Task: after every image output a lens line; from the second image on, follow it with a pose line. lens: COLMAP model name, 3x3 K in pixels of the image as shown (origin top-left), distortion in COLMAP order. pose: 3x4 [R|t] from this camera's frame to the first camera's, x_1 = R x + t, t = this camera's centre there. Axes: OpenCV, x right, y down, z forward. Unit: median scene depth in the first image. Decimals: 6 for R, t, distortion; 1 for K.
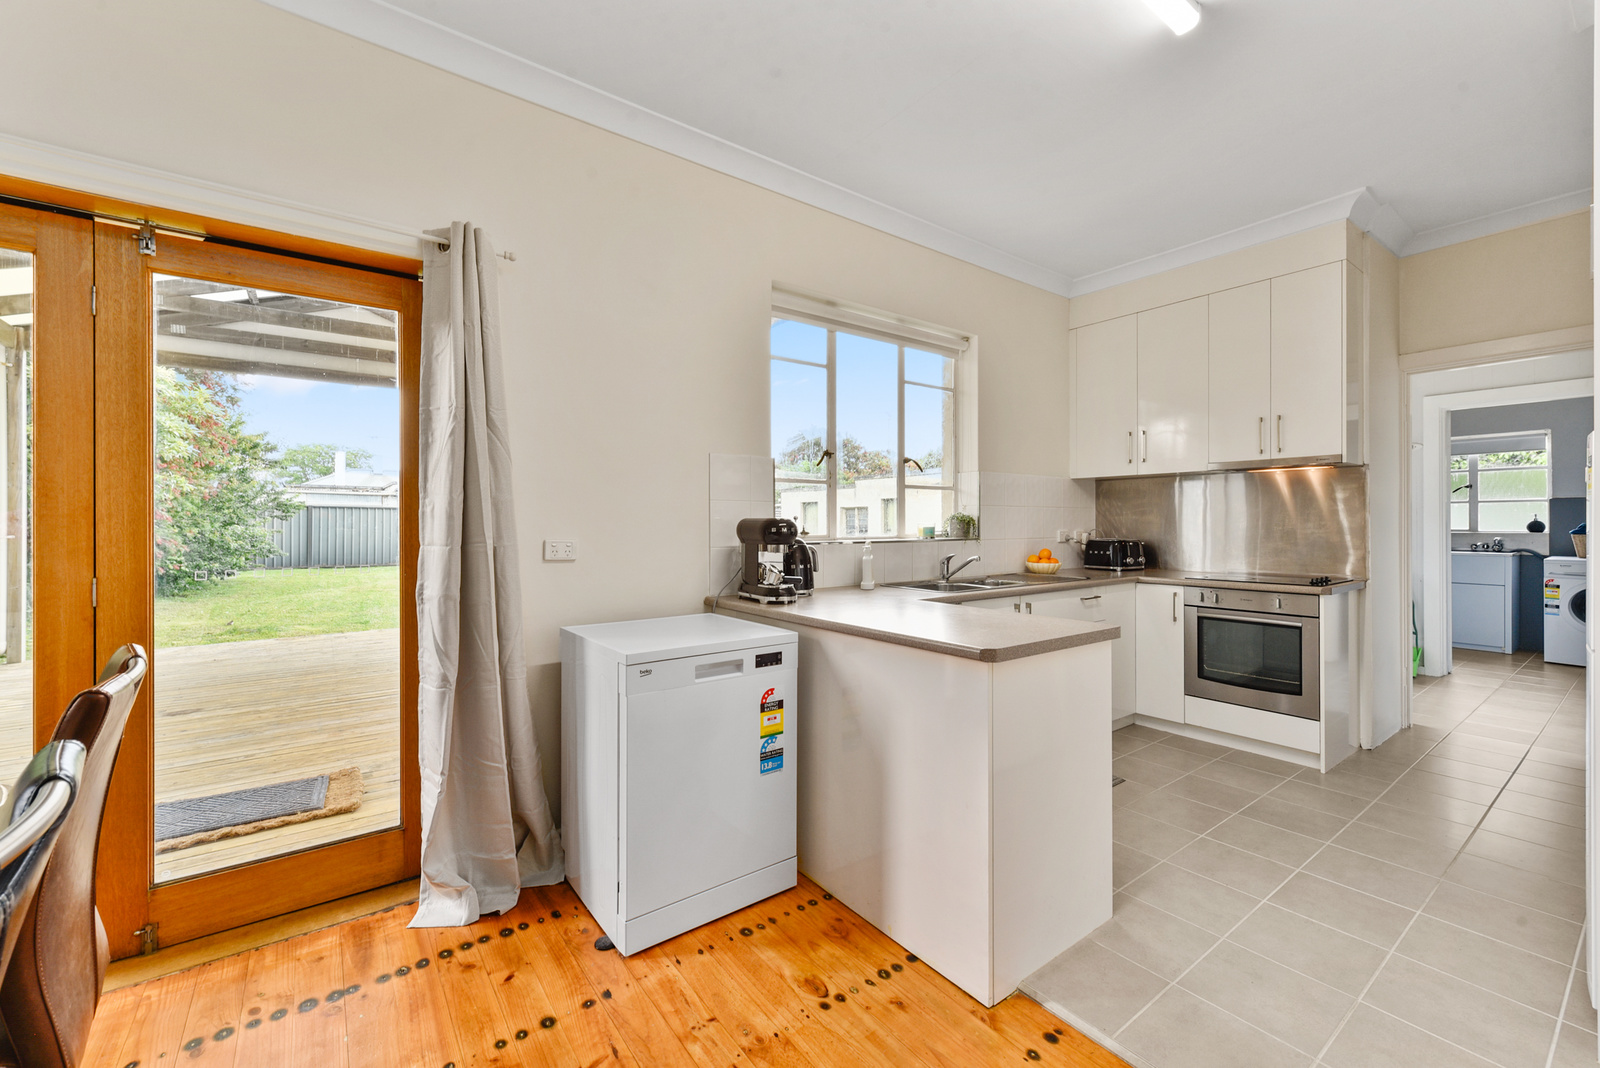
lens RADIAL K [[637.7, 0, 798.7], [0, 637.7, 524.7], [0, 0, 1]] dist [0.002305, 0.000184]
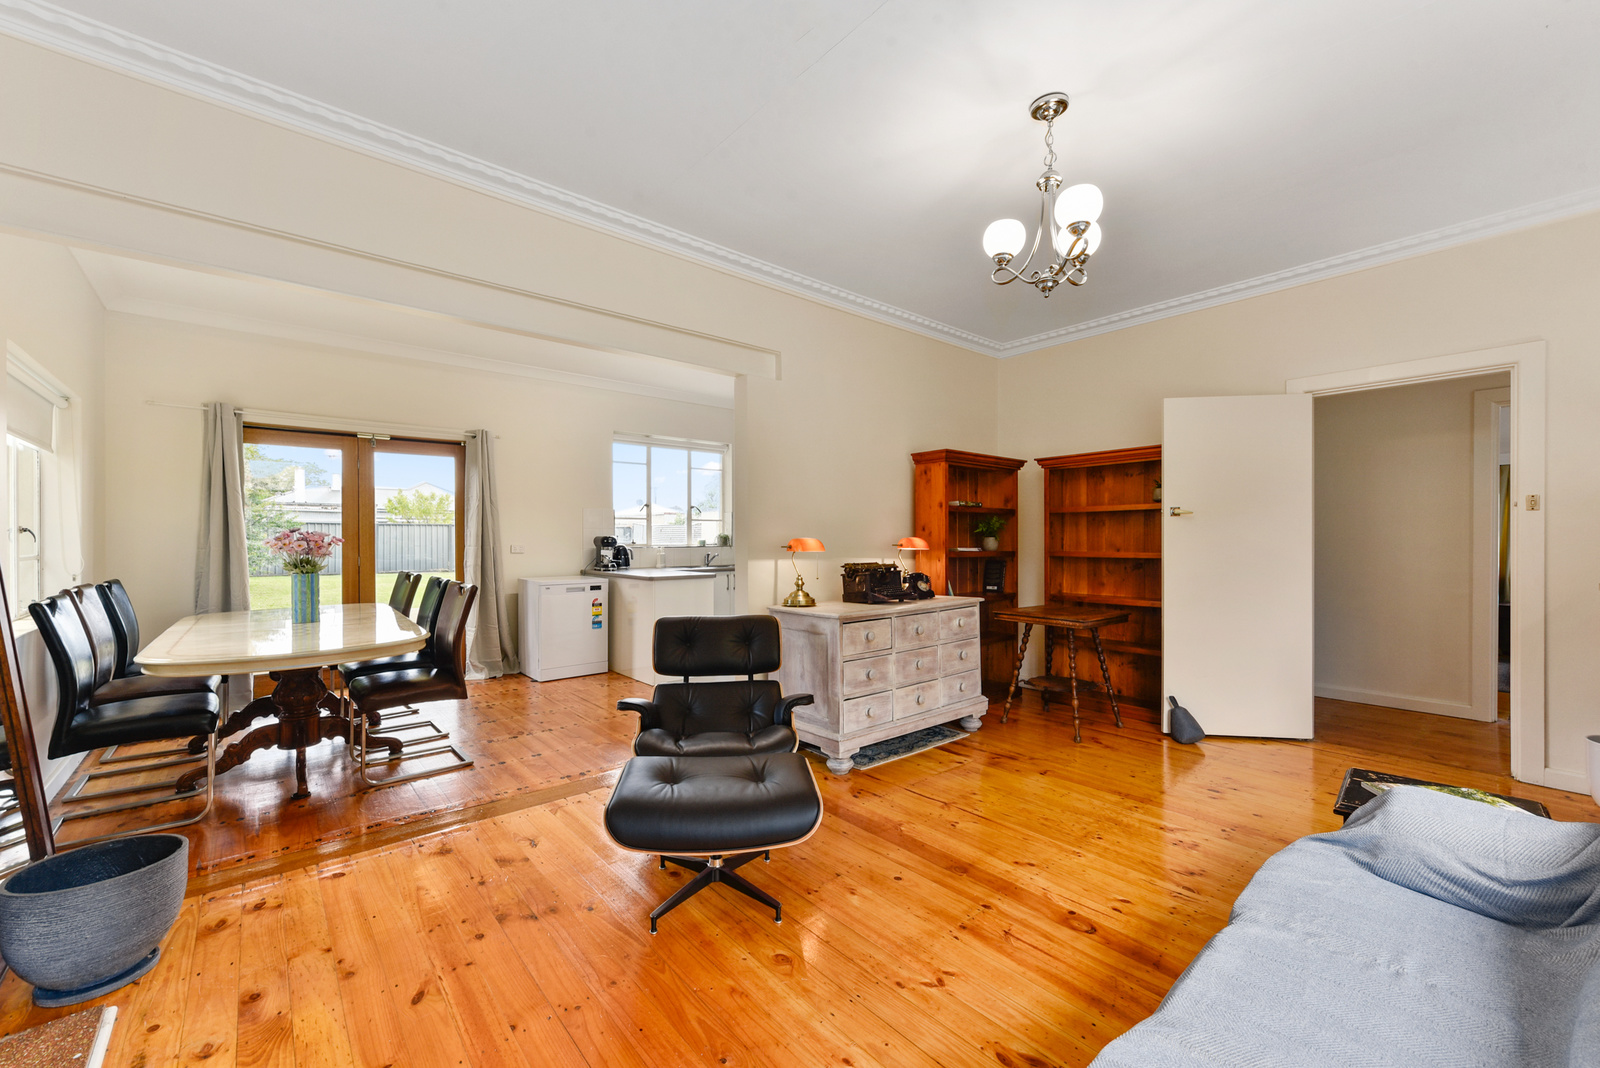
lens RADIAL K [[637.8, 0, 801.6], [0, 637.8, 539.6], [0, 0, 1]] dist [-0.000410, -0.000171]
pose [[0.997317, 0.001236, 0.073188, 0.506600], [-0.001459, 0.999994, 0.002994, -0.006024], [-0.073184, -0.003092, 0.997314, -1.441900]]
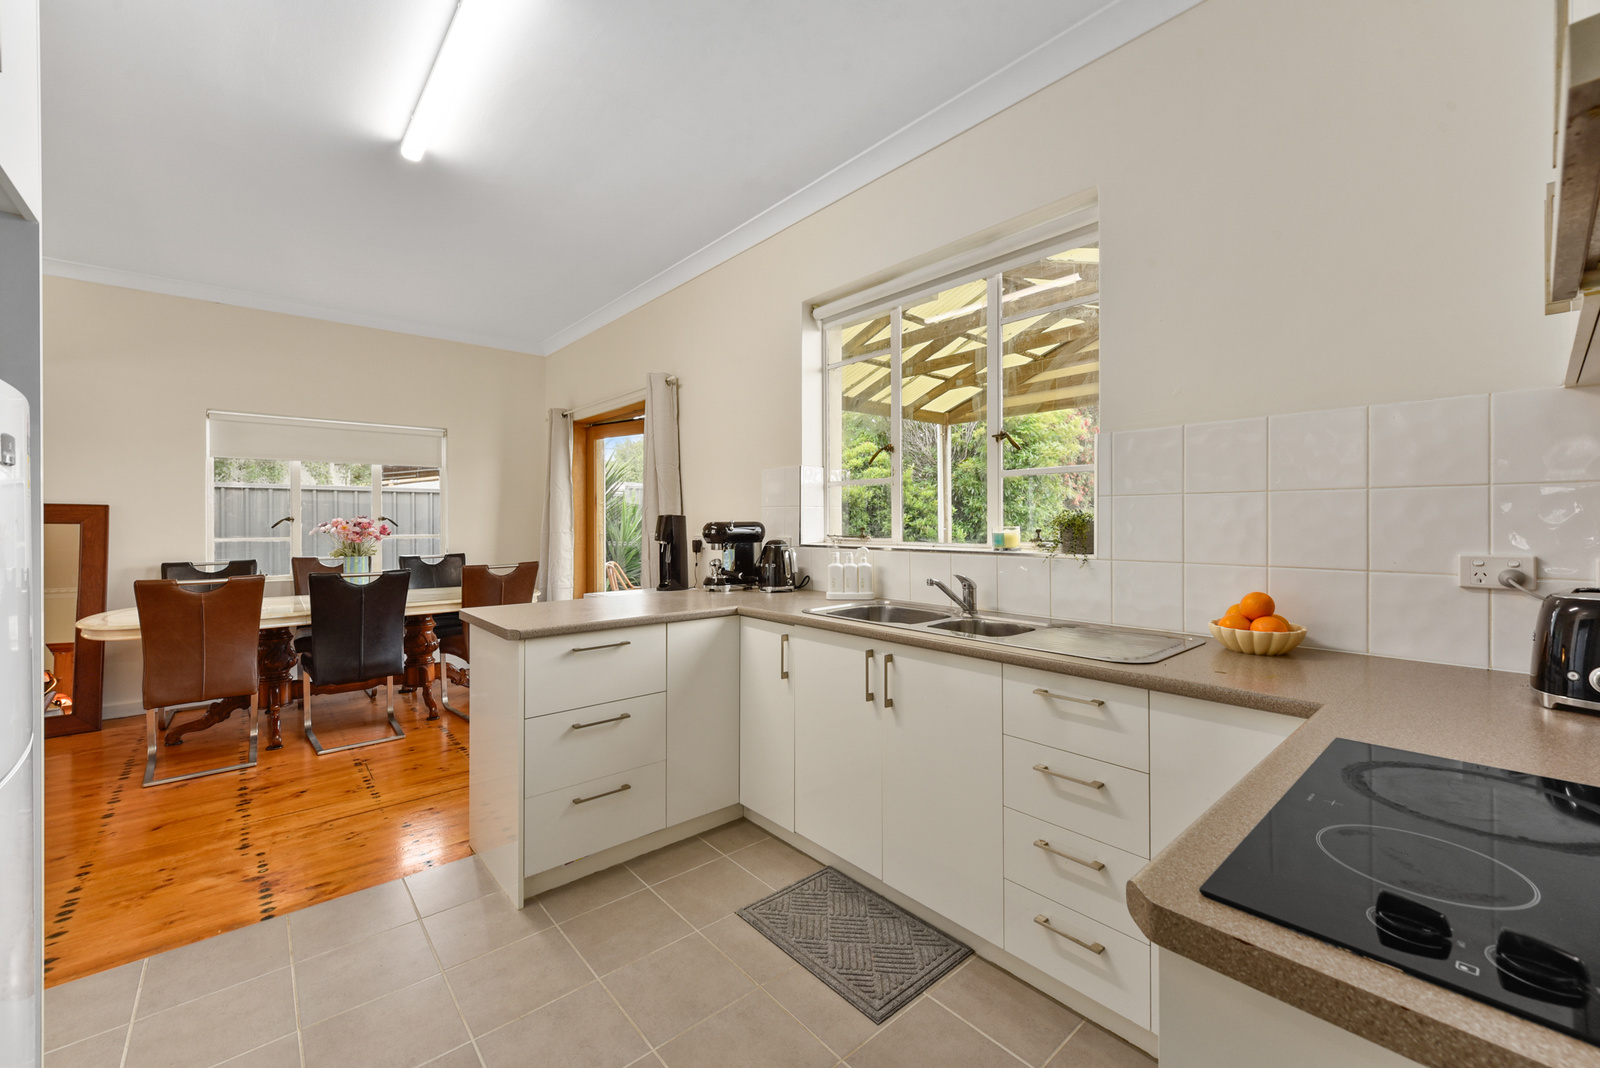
lens RADIAL K [[637.7, 0, 798.7], [0, 637.7, 524.7], [0, 0, 1]] dist [0.002305, 0.000184]
pose [[0.080534, 0.005198, -0.996738, 1.139996], [-0.000738, 0.999986, 0.005156, -0.013234], [0.996752, 0.000320, 0.080537, 0.981034]]
